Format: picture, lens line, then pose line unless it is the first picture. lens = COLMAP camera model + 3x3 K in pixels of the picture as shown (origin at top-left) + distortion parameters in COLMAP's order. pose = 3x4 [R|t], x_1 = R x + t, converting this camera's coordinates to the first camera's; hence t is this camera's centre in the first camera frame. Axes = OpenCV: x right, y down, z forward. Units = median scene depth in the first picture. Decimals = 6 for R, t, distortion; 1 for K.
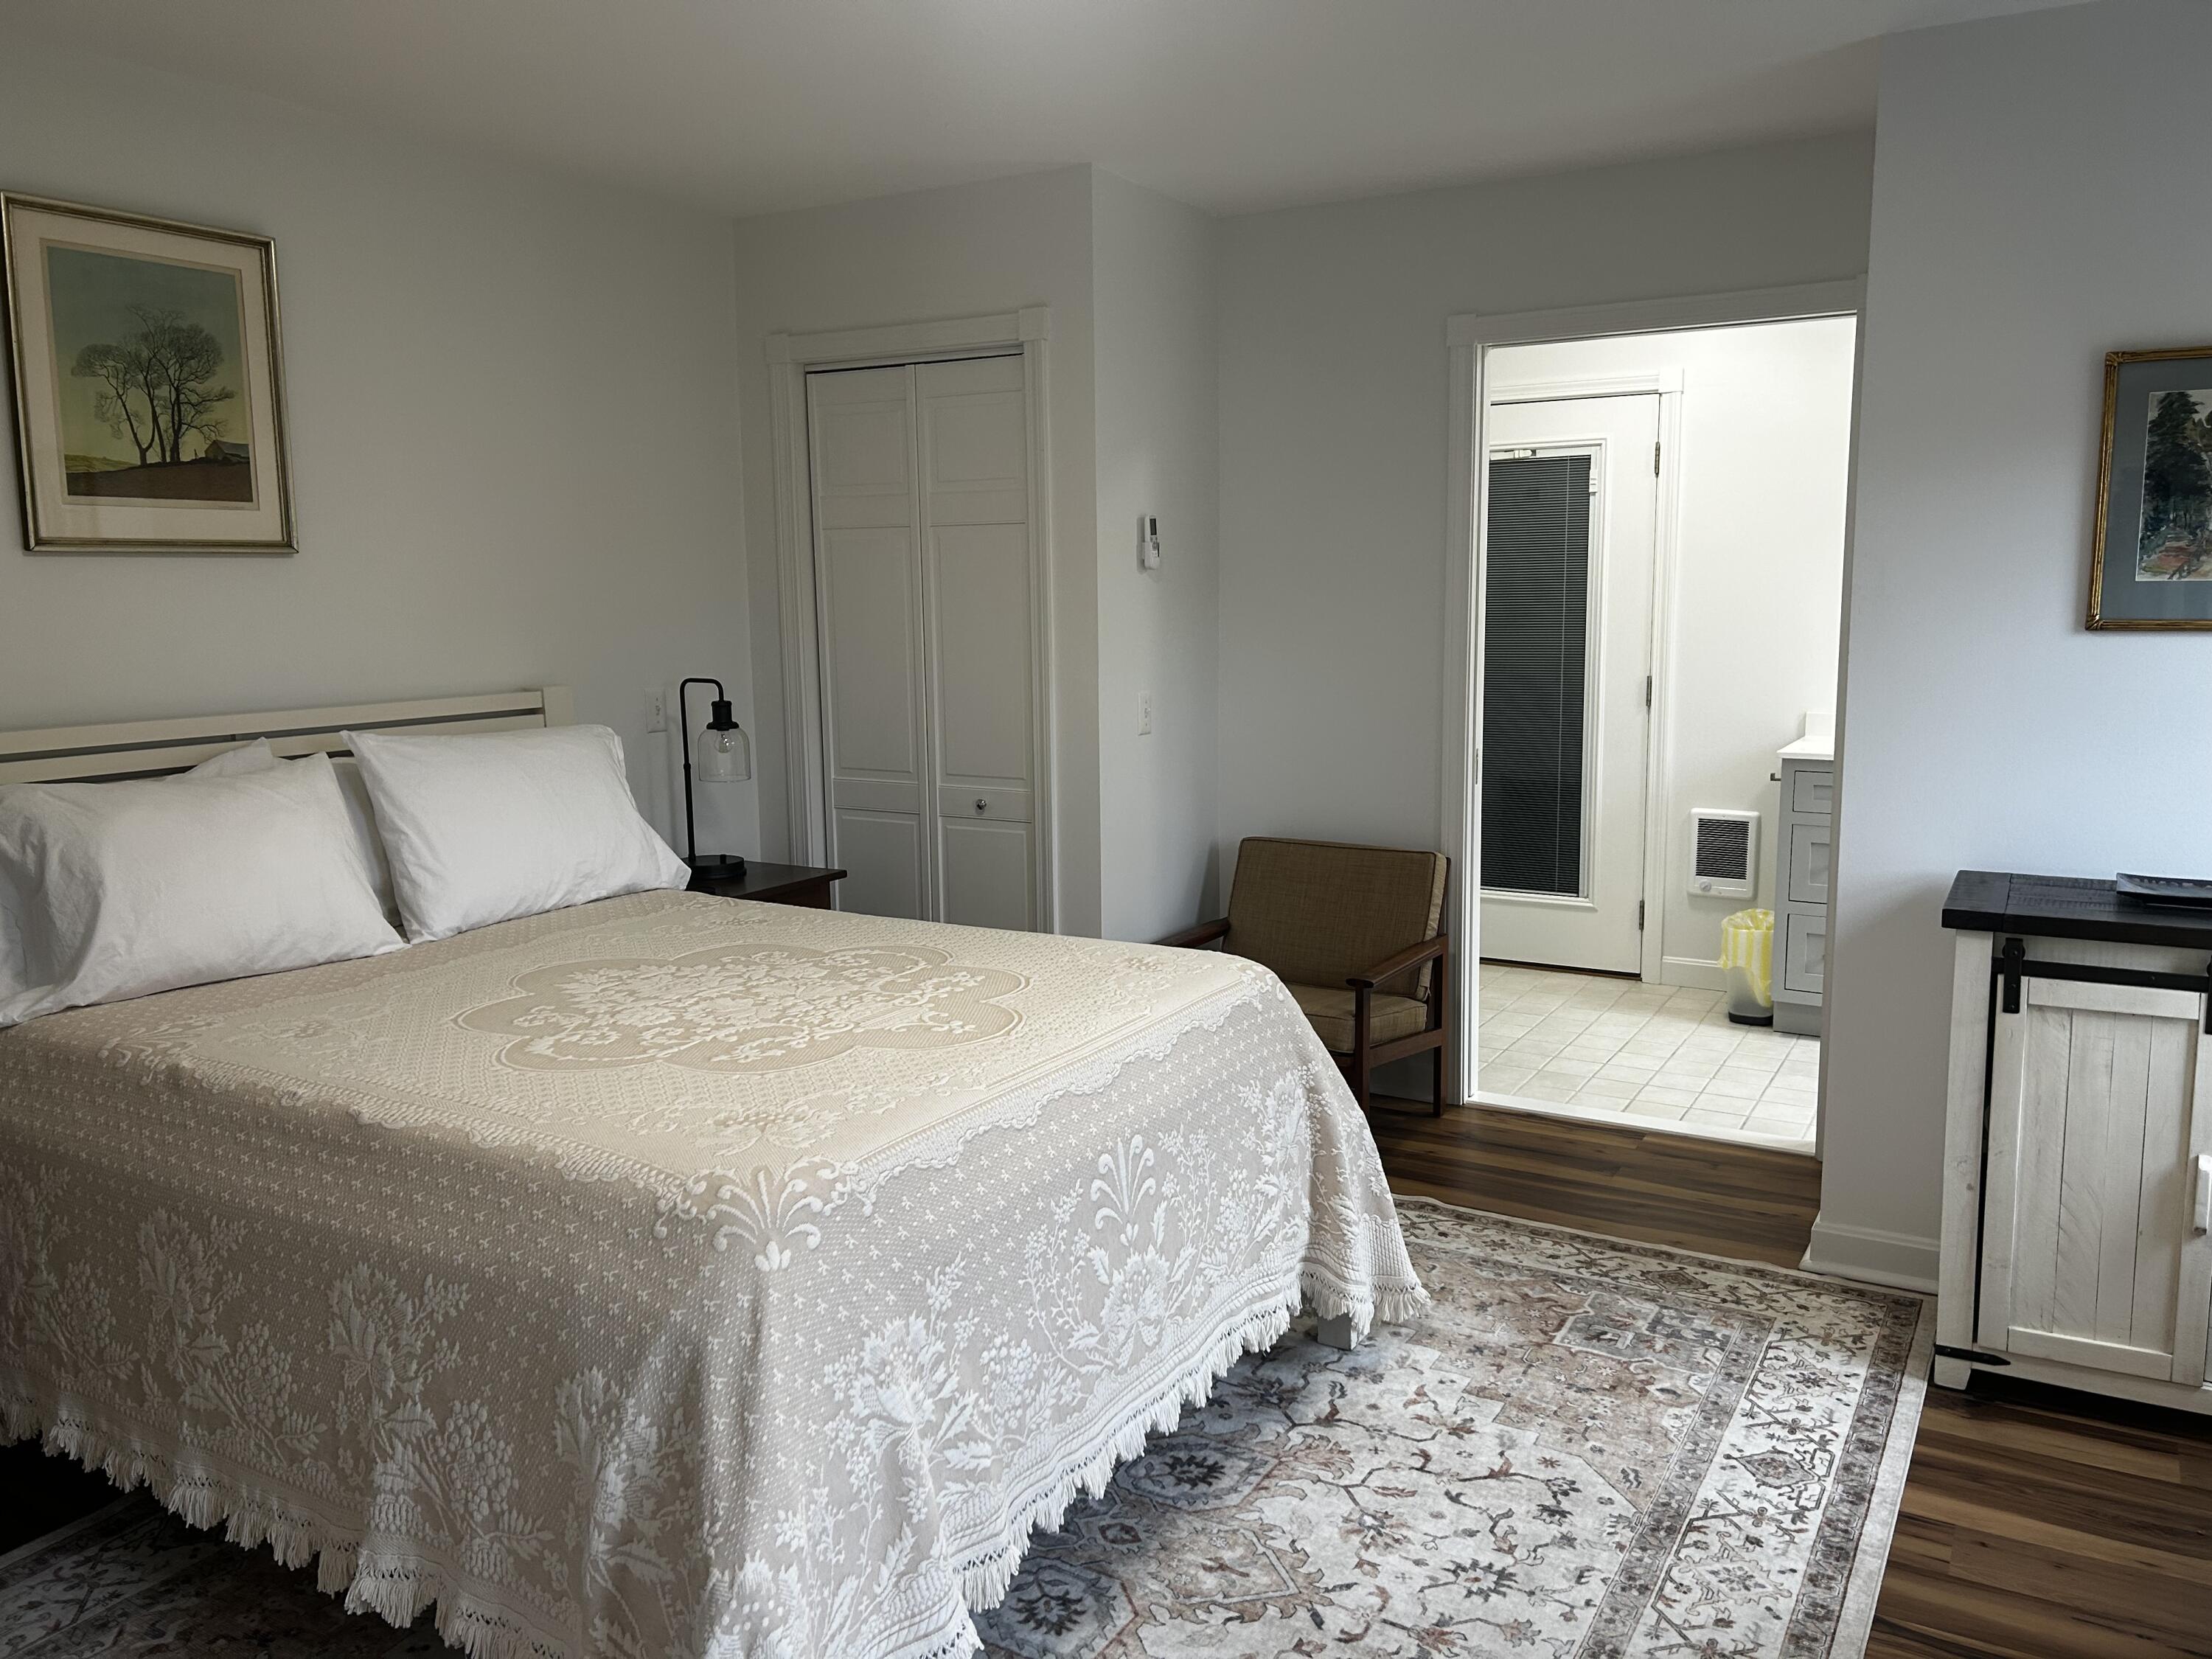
lens RADIAL K [[1680.2, 0, 1107.4], [0, 1680.2, 776.4], [0, 0, 1]] dist [-0.003302, -0.004917]
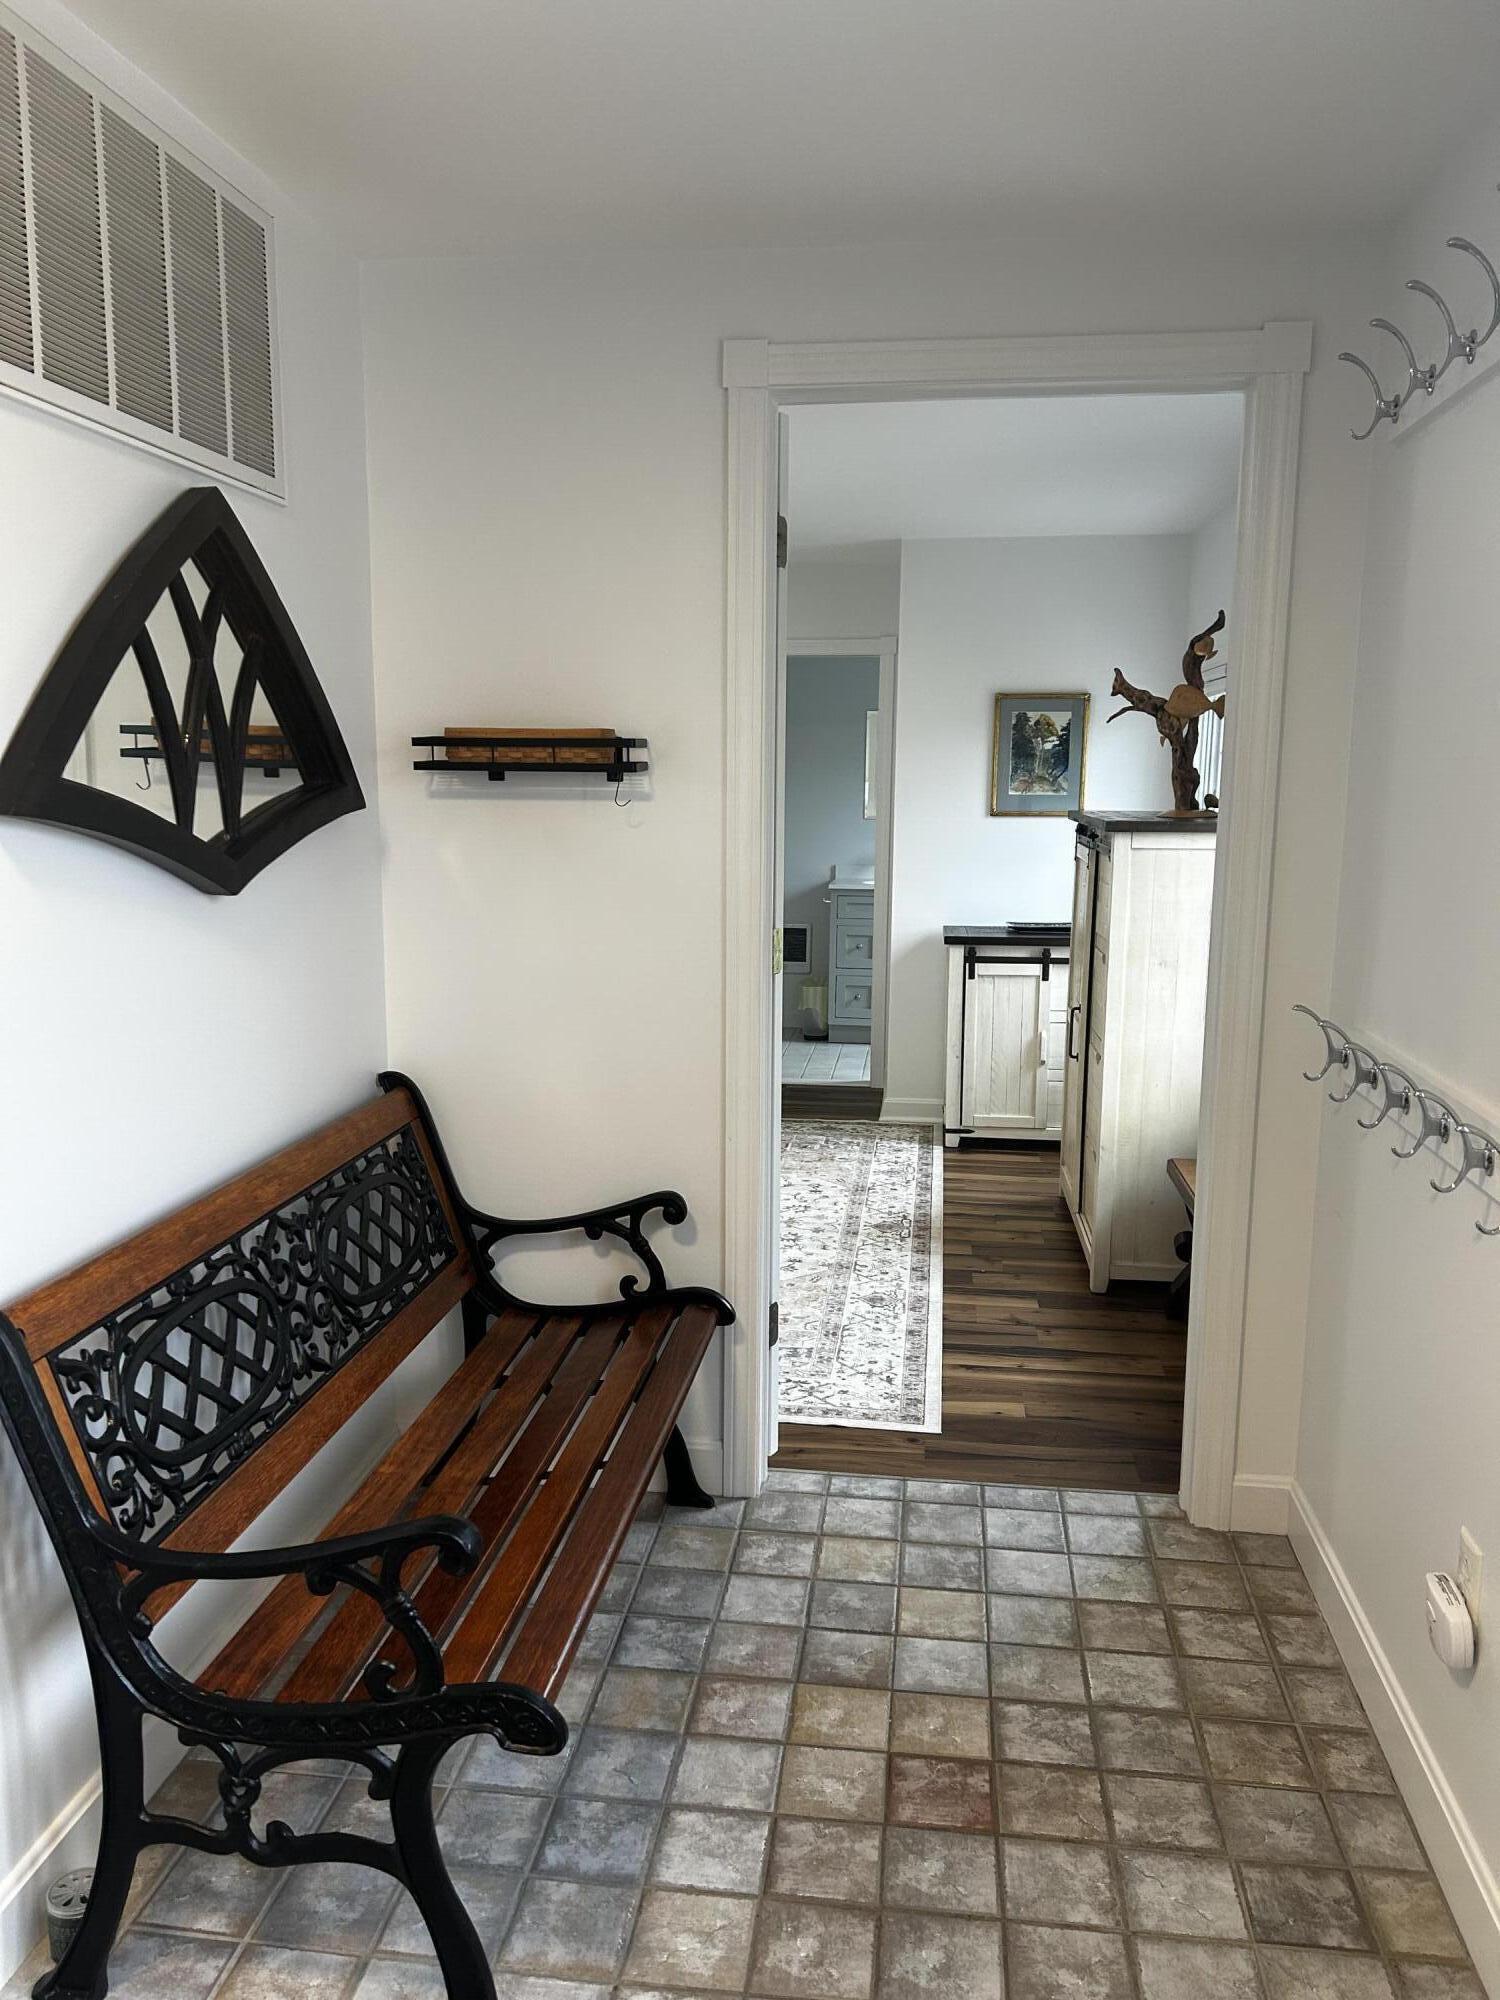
lens RADIAL K [[1471.4, 0, 750.0], [0, 1471.4, 1000.0], [0, 0, 1]] dist [0.007265, -0.049878]
pose [[0.918500, -0.049422, 0.392319, -0.562061], [0.036873, 0.998540, 0.039465, 0.078214], [-0.393697, -0.021782, 0.918982, -0.780653]]
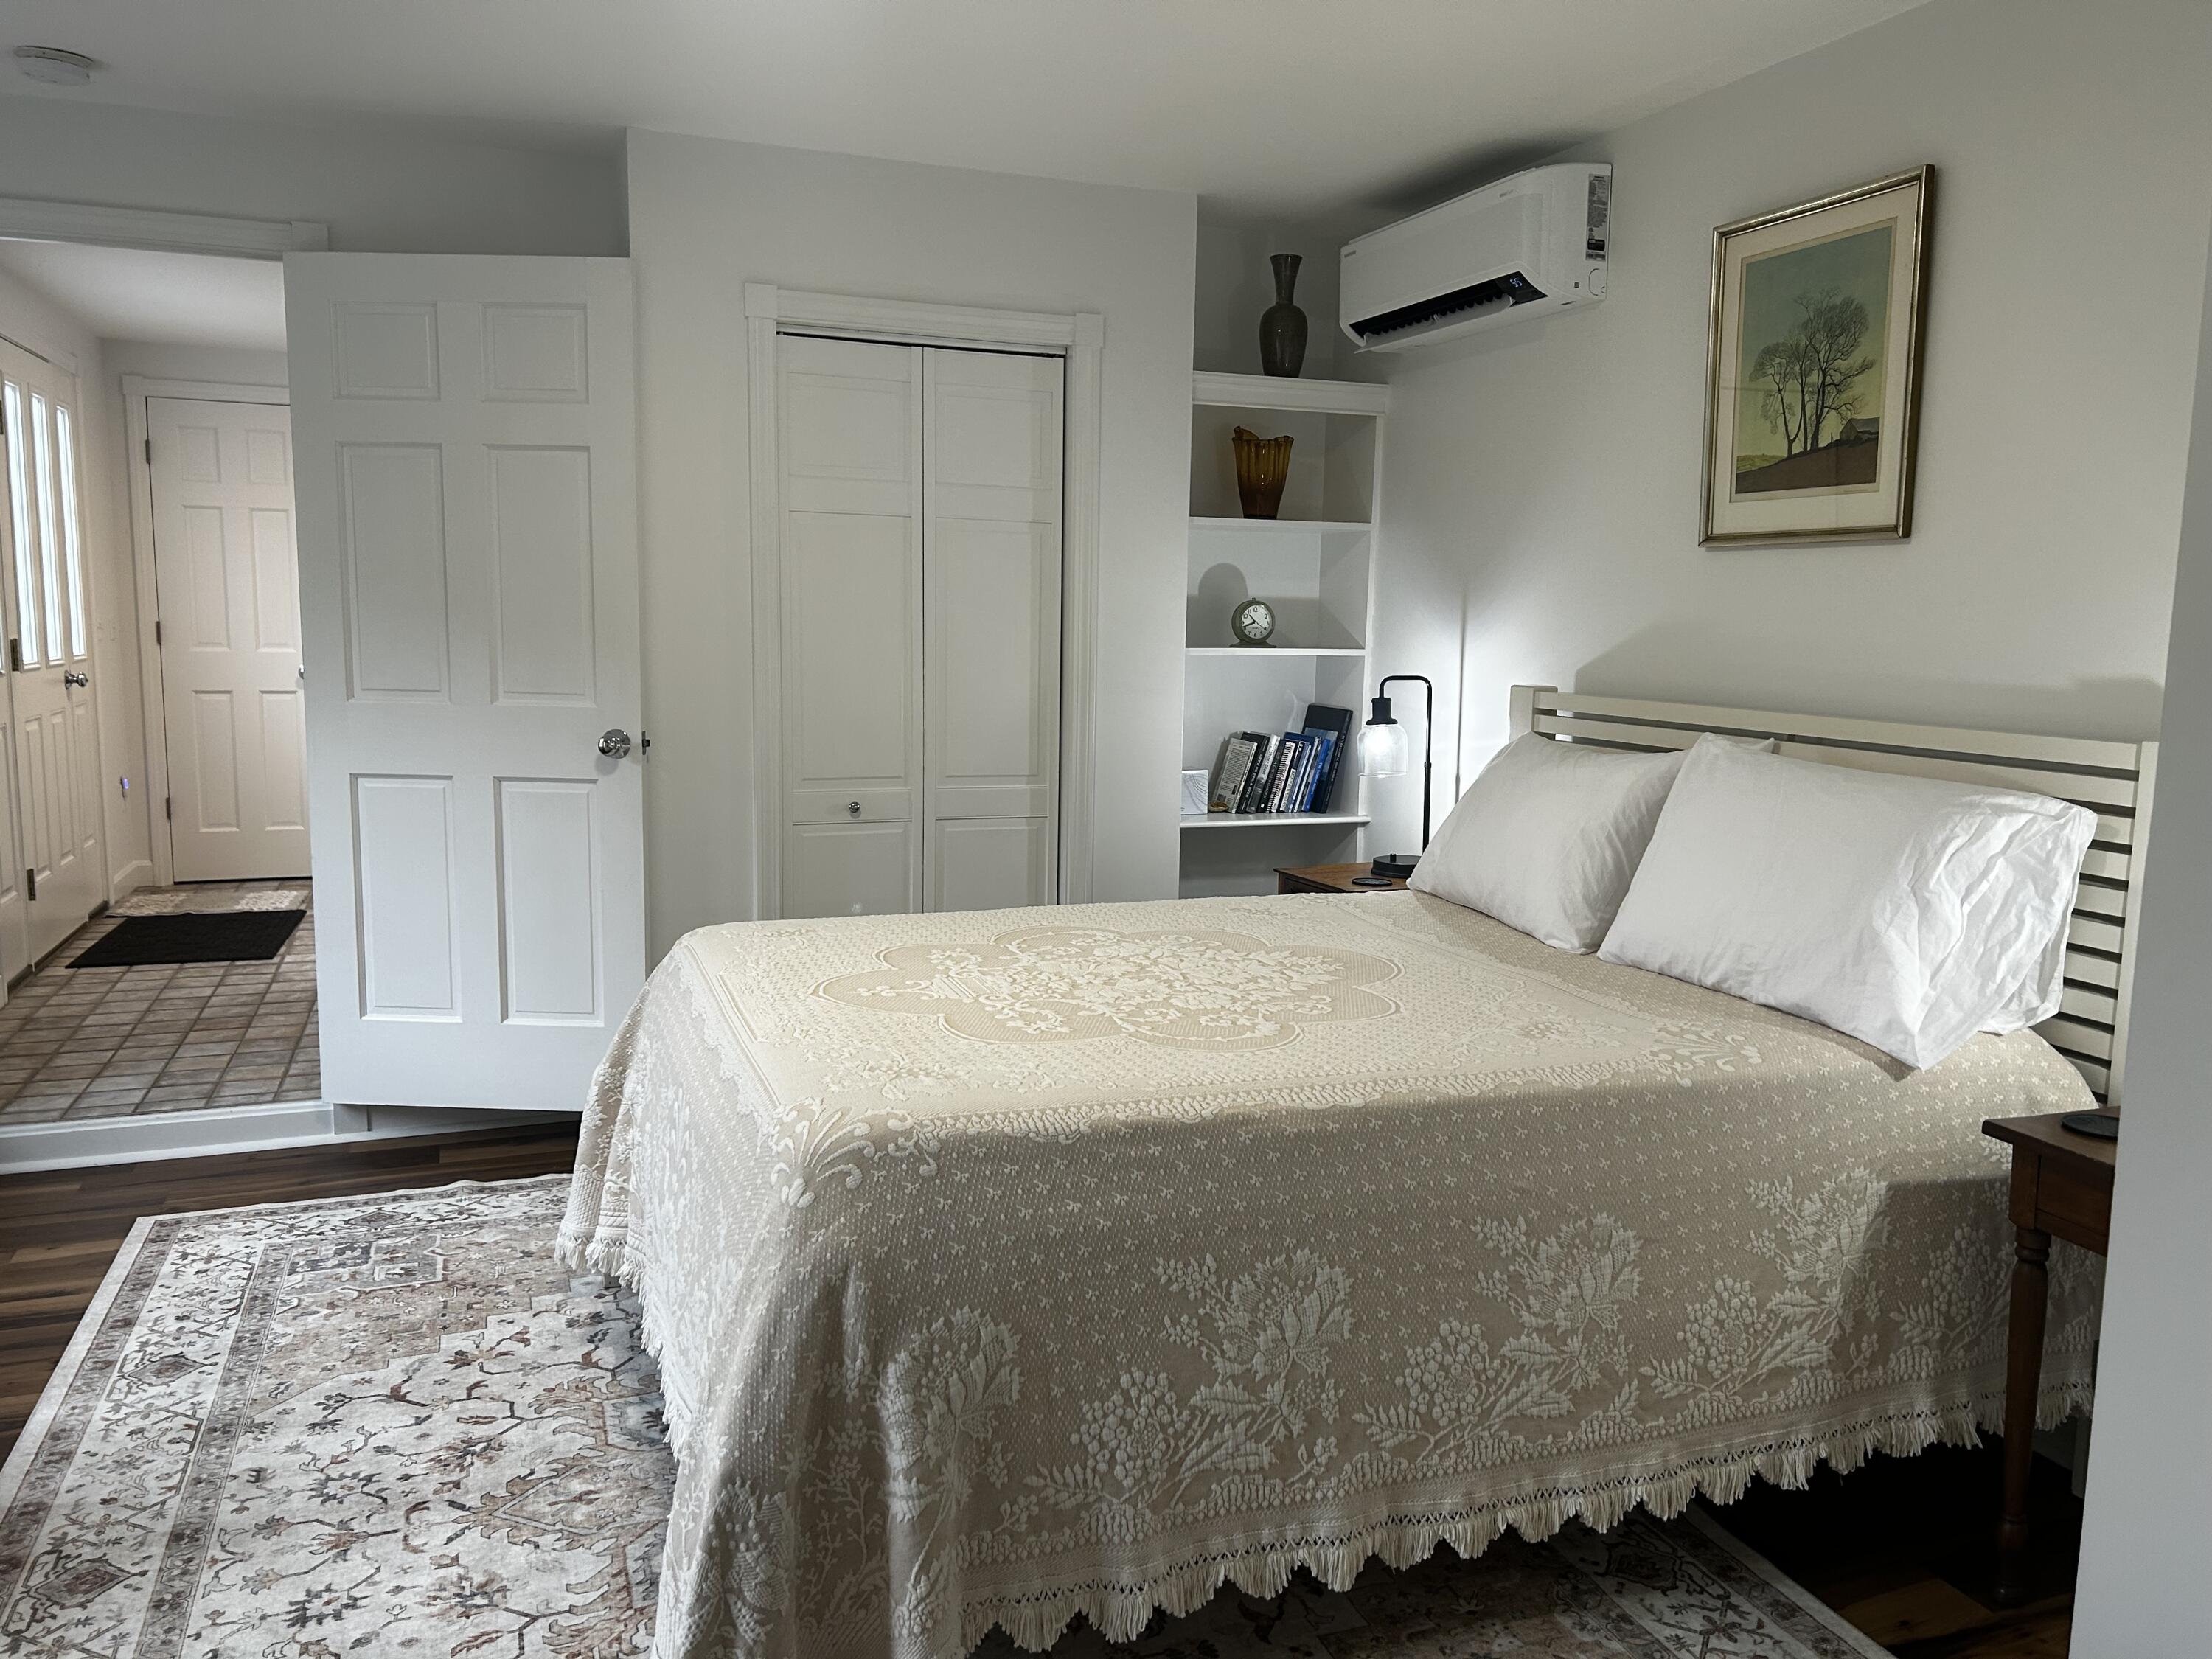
lens RADIAL K [[1627.4, 0, 1145.2], [0, 1627.4, 833.0], [0, 0, 1]] dist [0.007265, -0.049878]
pose [[-0.603781, 0.097955, -0.791109, 0.517930], [-0.113985, 0.971614, 0.207299, -0.144066], [0.788959, 0.215337, -0.575477, 1.507186]]
